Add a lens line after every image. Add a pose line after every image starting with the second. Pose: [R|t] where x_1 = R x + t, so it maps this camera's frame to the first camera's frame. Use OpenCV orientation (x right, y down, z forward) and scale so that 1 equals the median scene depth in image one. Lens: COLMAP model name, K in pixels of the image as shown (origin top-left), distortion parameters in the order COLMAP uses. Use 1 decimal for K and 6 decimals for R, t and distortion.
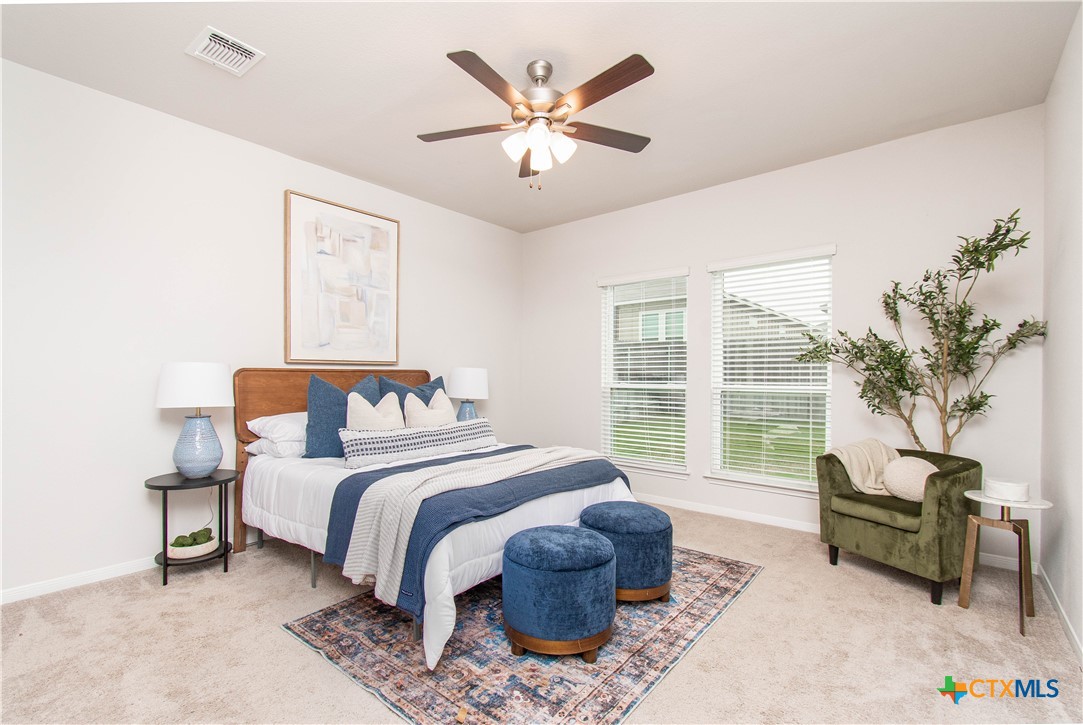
lens RADIAL K [[485.1, 0, 541.5], [0, 485.1, 362.5], [0, 0, 1]] dist [-0.001164, -0.000484]
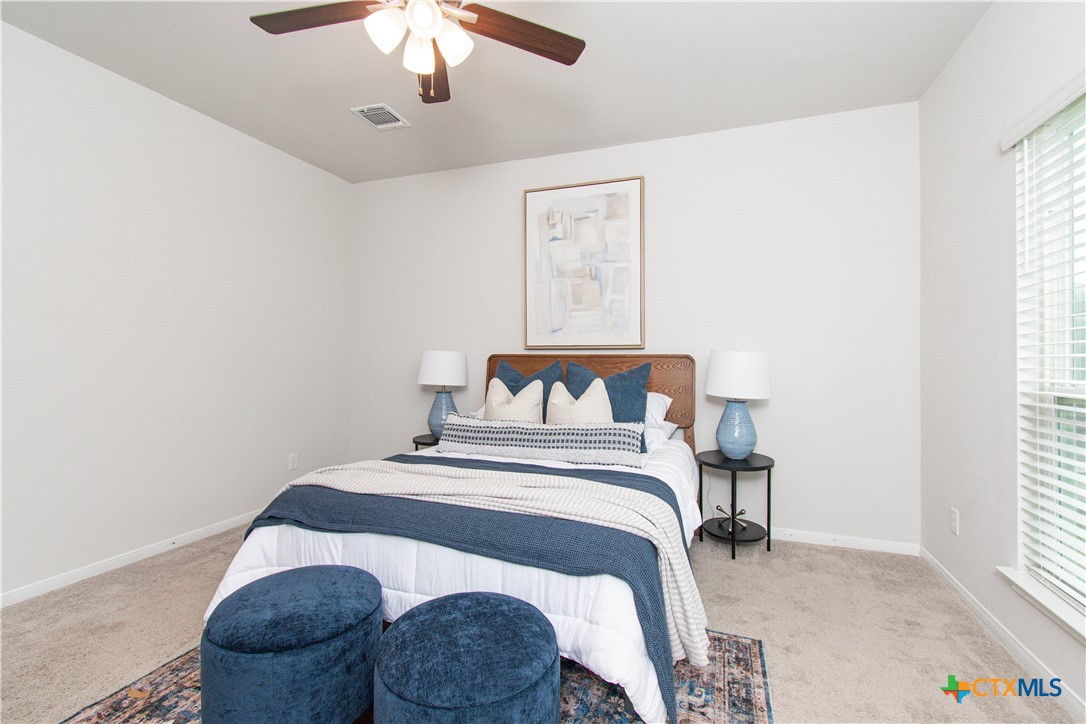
lens RADIAL K [[495.3, 0, 540.7], [0, 495.3, 330.0], [0, 0, 1]] dist [0.000038, 0.000159]
pose [[0.328364, -0.057619, -0.942792, 0.492719], [0.018598, 0.998339, -0.054537, 0.017347], [0.944368, 0.000374, 0.328890, 0.627610]]
